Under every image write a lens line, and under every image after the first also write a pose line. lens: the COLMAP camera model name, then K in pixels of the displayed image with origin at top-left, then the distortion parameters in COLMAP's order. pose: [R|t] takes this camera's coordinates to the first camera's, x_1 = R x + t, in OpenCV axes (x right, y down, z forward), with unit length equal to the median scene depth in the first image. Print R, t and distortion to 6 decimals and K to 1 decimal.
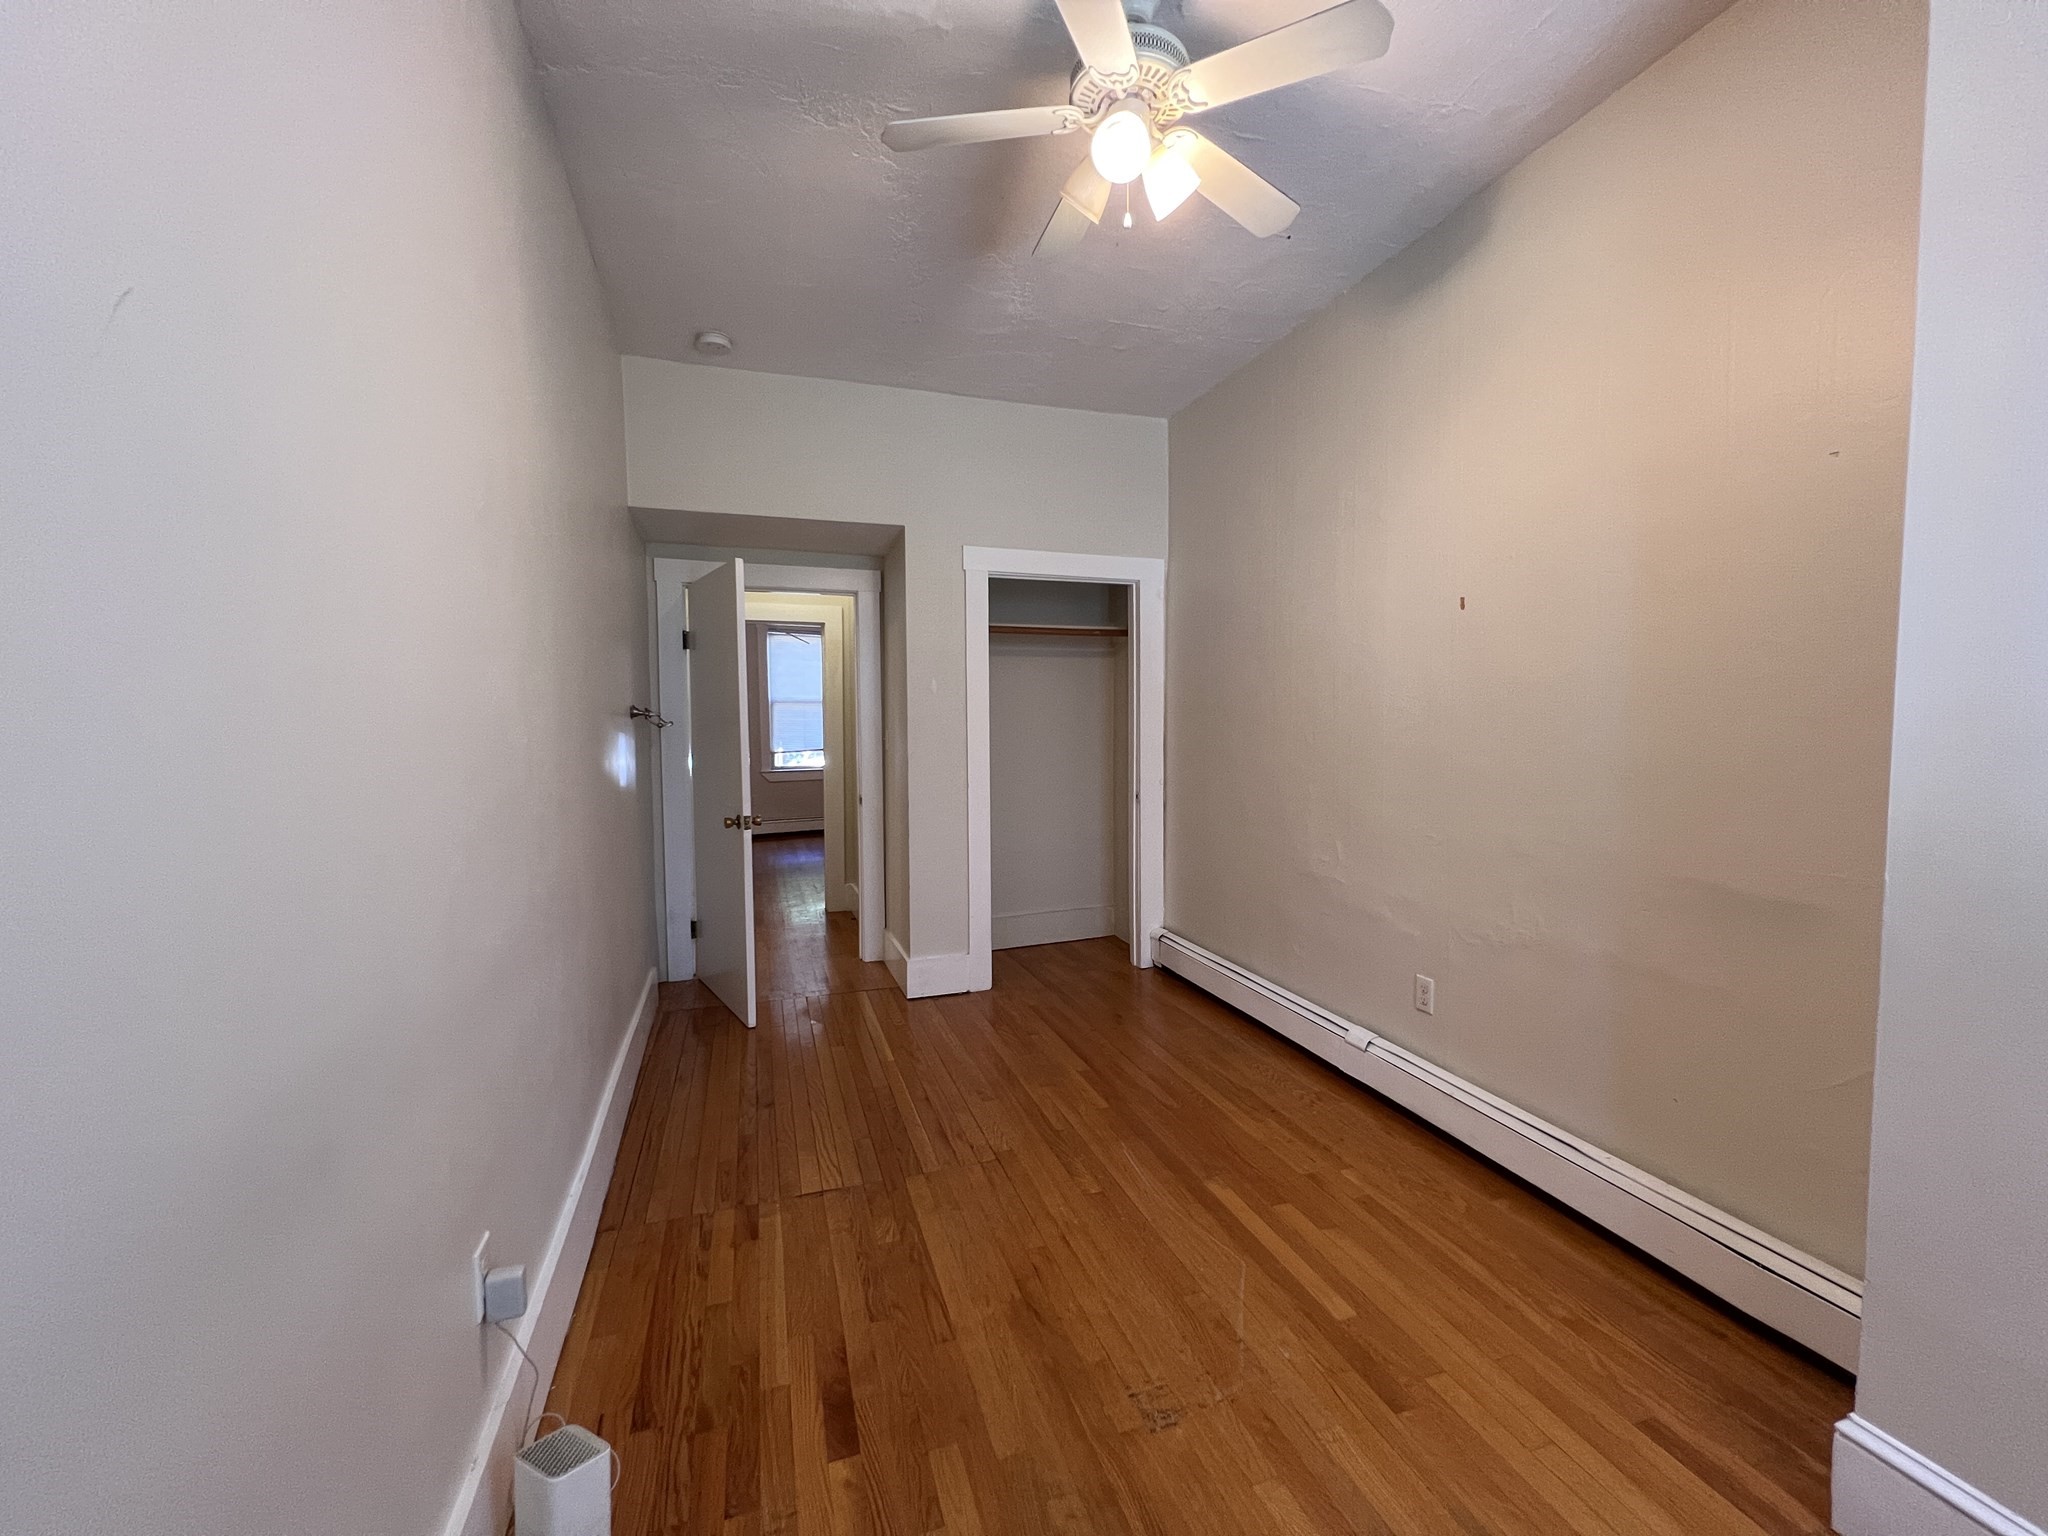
lens RADIAL K [[823.4, 0, 1024.0], [0, 823.4, 768.0], [0, 0, 1]] dist [0.000663, 0.000176]
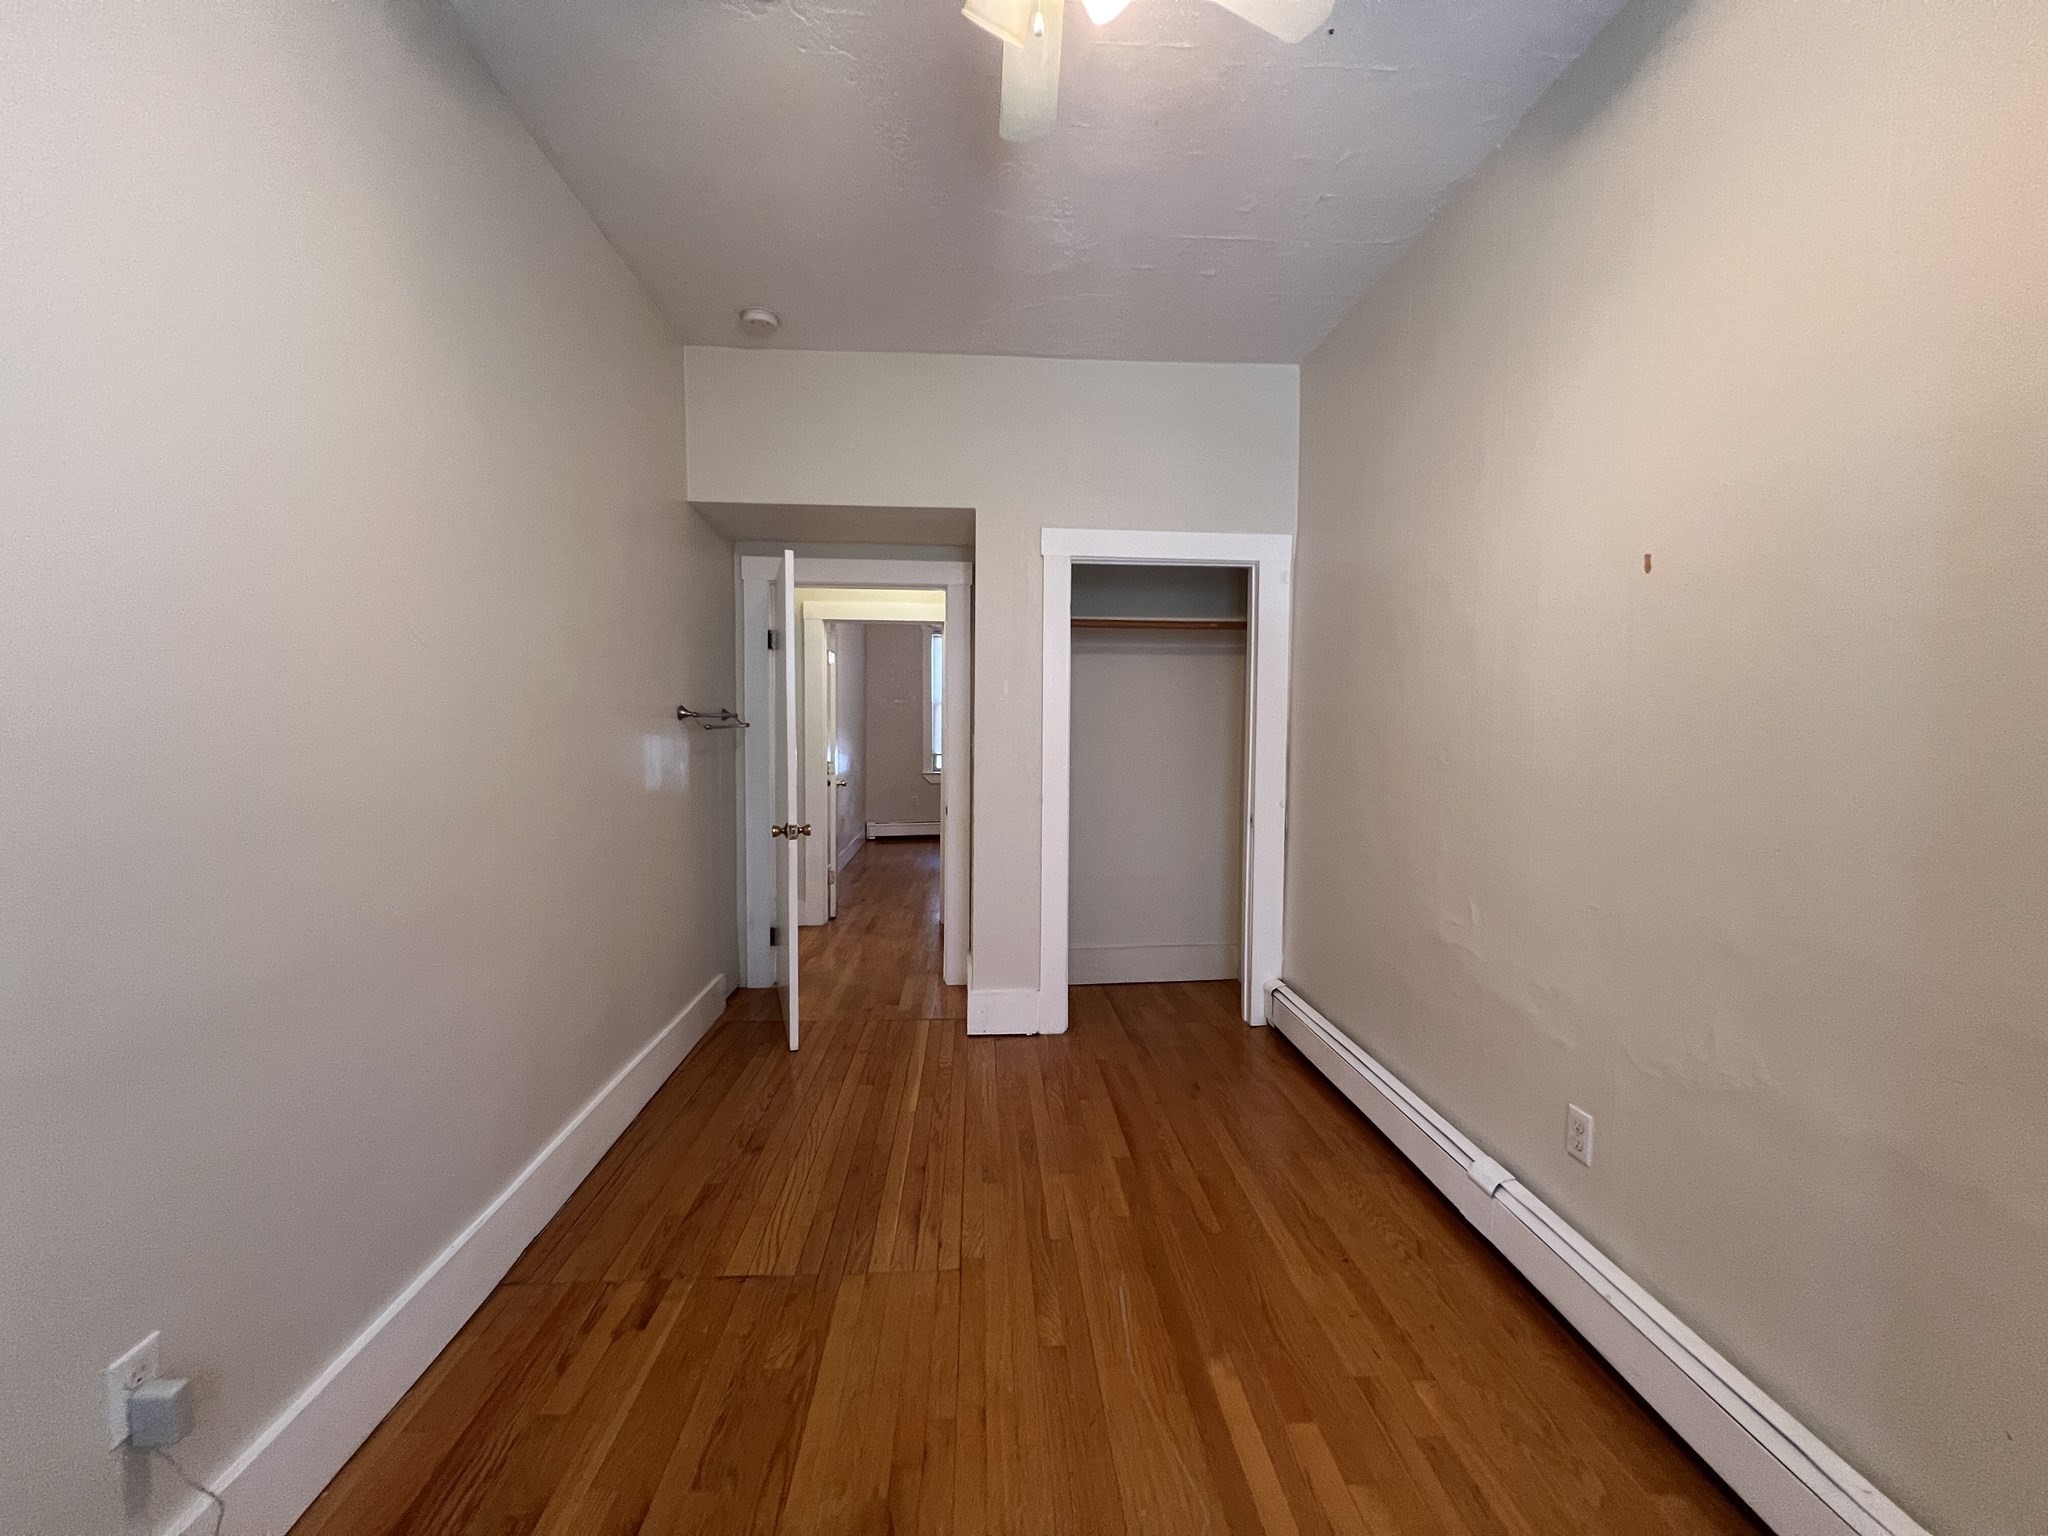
lens RADIAL K [[823.4, 0, 1024.0], [0, 823.4, 768.0], [0, 0, 1]] dist [0.000663, 0.000176]
pose [[0.965622, 0.027921, -0.258448, 0.162058], [-0.028965, 0.999580, -0.000233, -0.014408], [0.258333, 0.007711, 0.966025, 0.165506]]
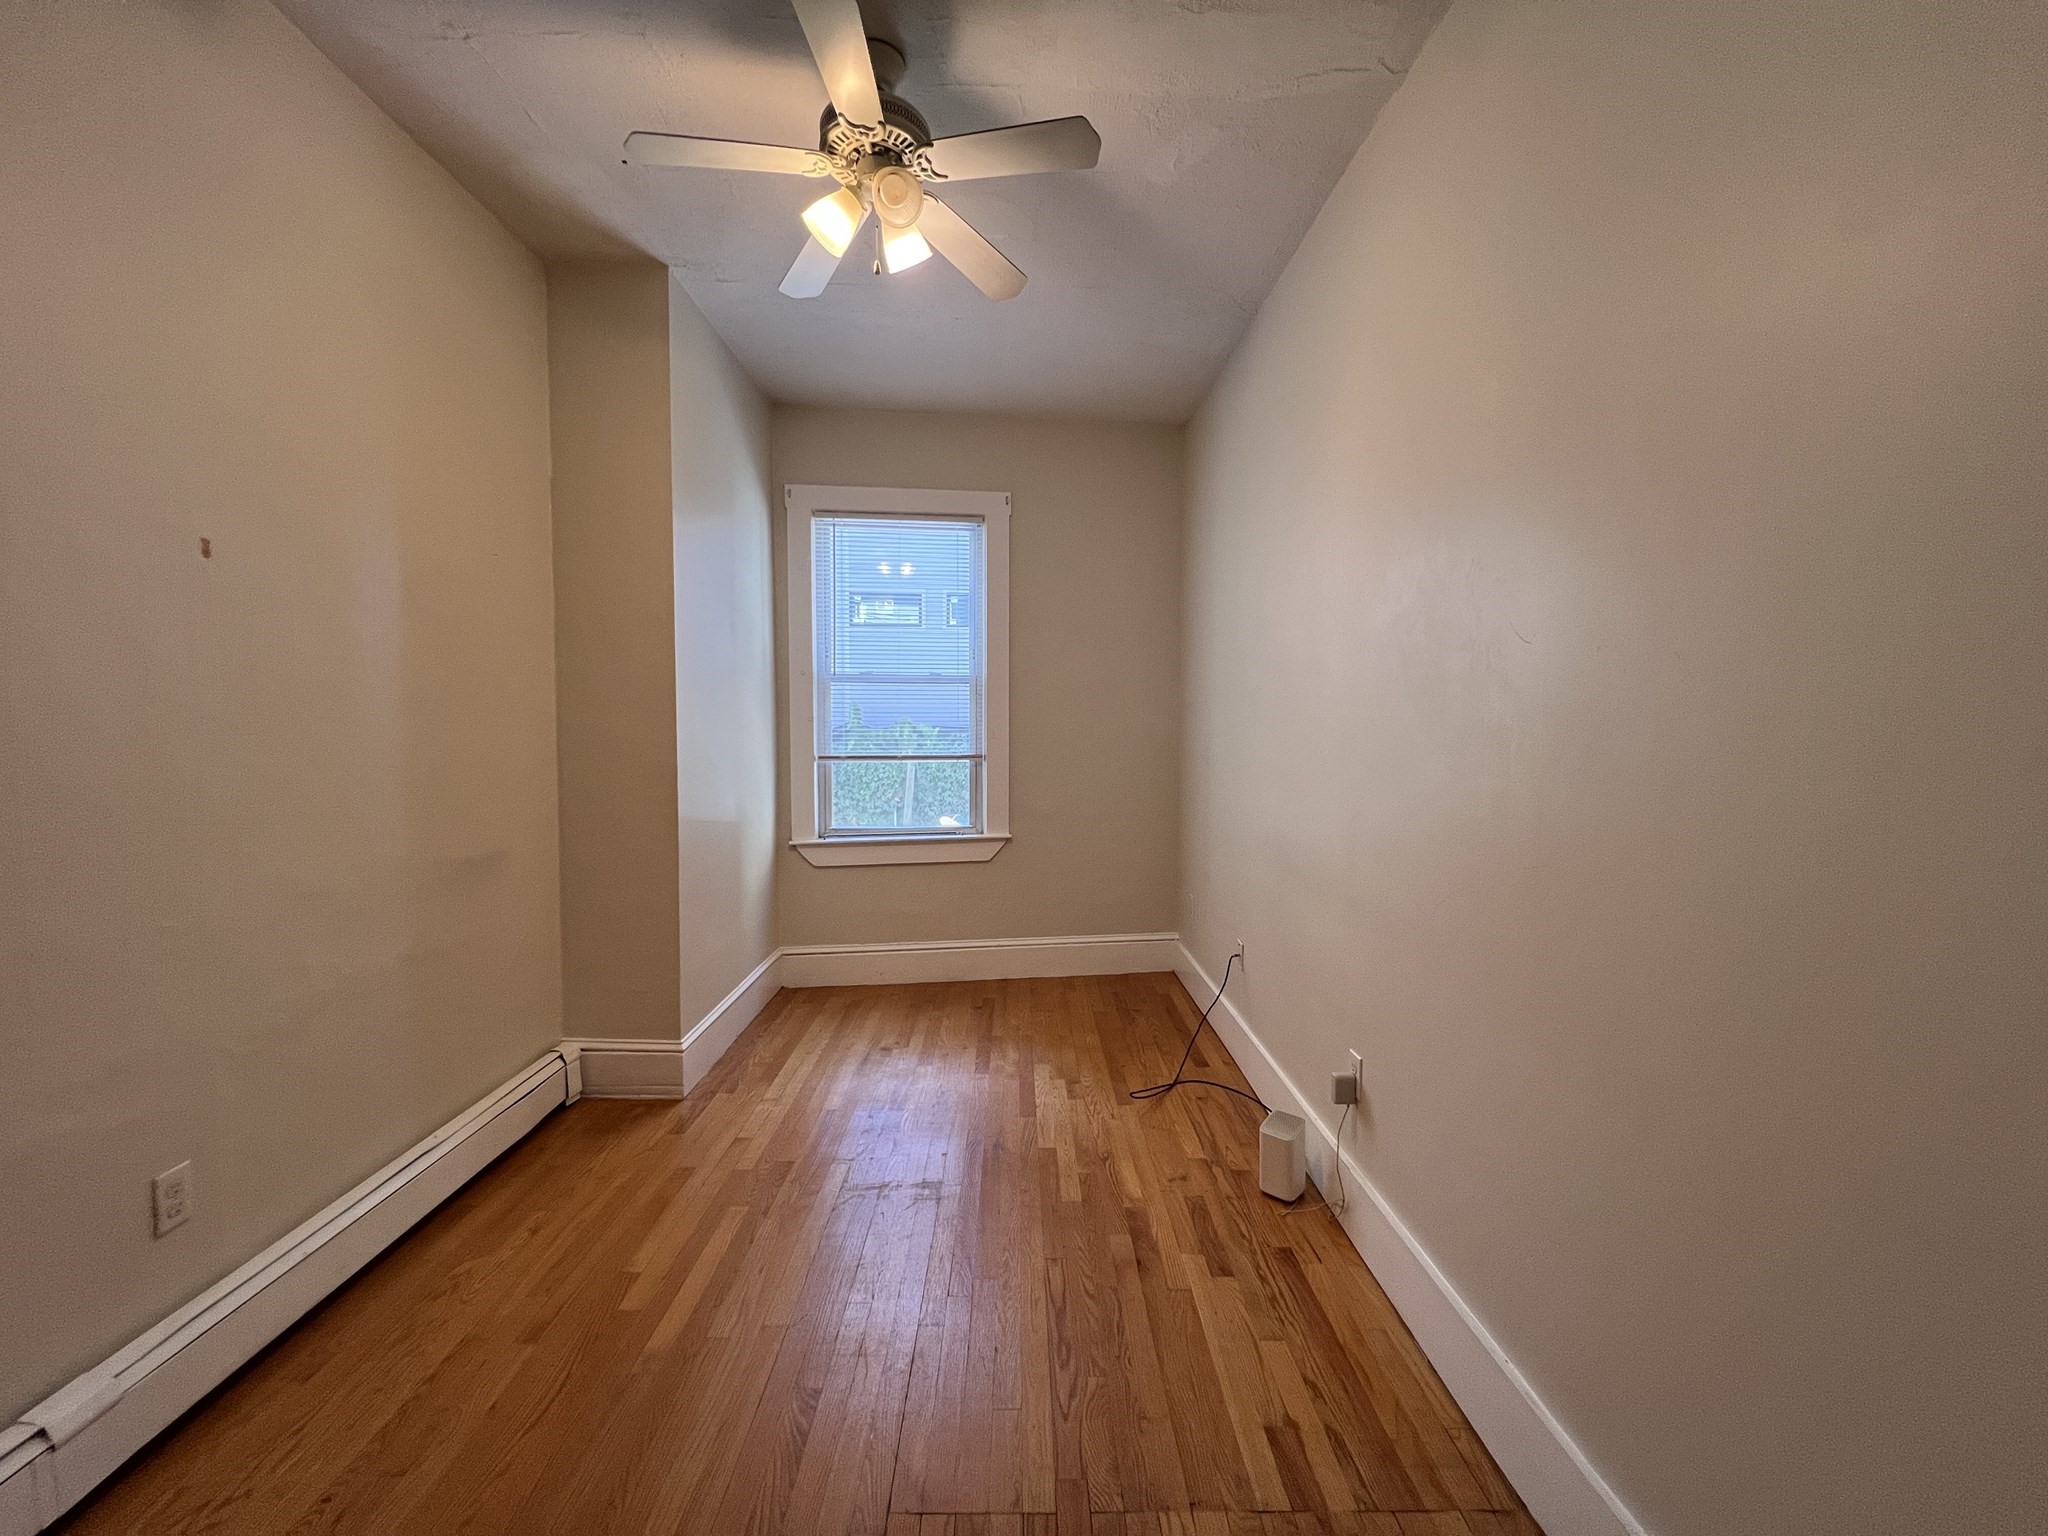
lens RADIAL K [[823.4, 0, 1024.0], [0, 823.4, 768.0], [0, 0, 1]] dist [0.000663, 0.000176]
pose [[-0.953735, -0.014562, 0.300297, -0.202936], [0.016369, 0.994830, 0.100229, -0.060191], [-0.300204, 0.100507, -0.948565, 1.050136]]
